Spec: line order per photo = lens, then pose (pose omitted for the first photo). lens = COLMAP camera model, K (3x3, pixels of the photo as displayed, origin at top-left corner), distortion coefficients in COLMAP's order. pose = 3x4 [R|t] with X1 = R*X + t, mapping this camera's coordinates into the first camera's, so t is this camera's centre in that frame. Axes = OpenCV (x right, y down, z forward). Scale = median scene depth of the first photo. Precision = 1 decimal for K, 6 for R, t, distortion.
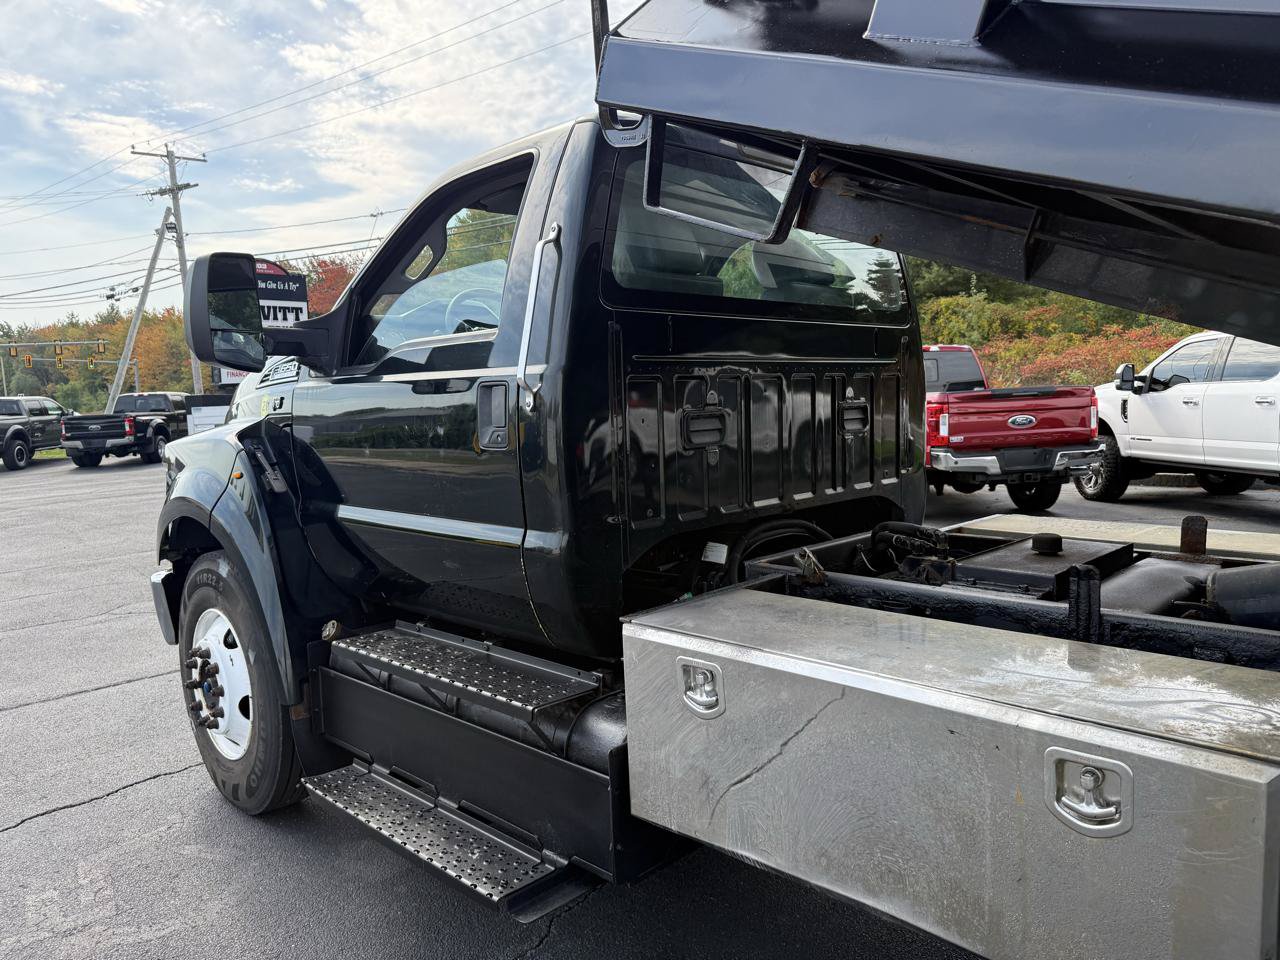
lens RADIAL K [[913.1, 0, 640.0], [0, 913.1, 480.0], [0, 0, 1]] dist [0.008789, -0.010460]
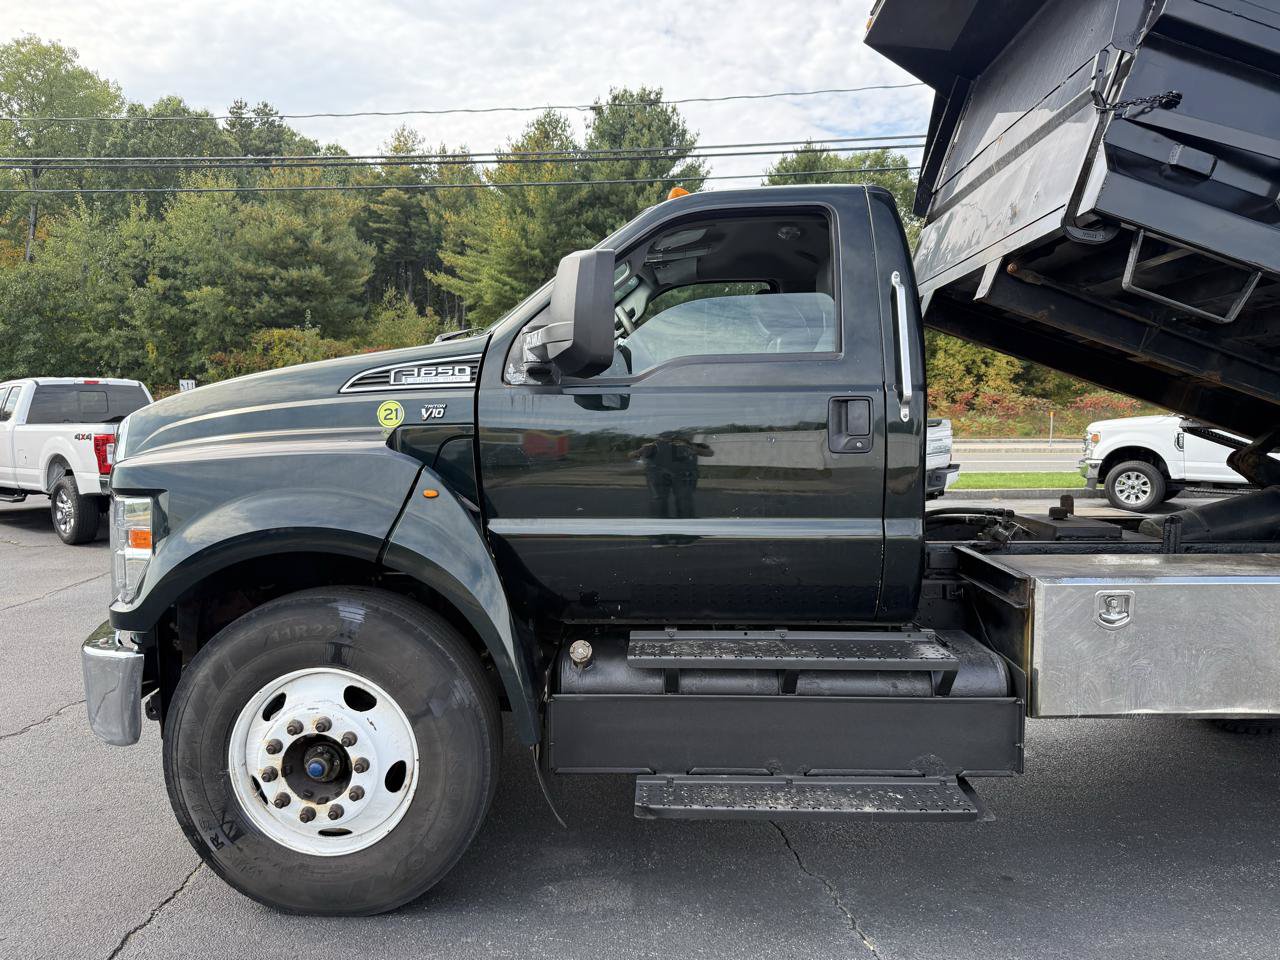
lens RADIAL K [[890.6, 0, 641.0], [0, 890.6, 467.7], [0, 0, 1]] dist [0.133402, -0.216812]
pose [[0.729968, -0.014019, 0.683338, -0.140538], [0.047447, 0.998417, -0.030202, 0.000447], [-0.681833, 0.054469, 0.729478, 0.042205]]
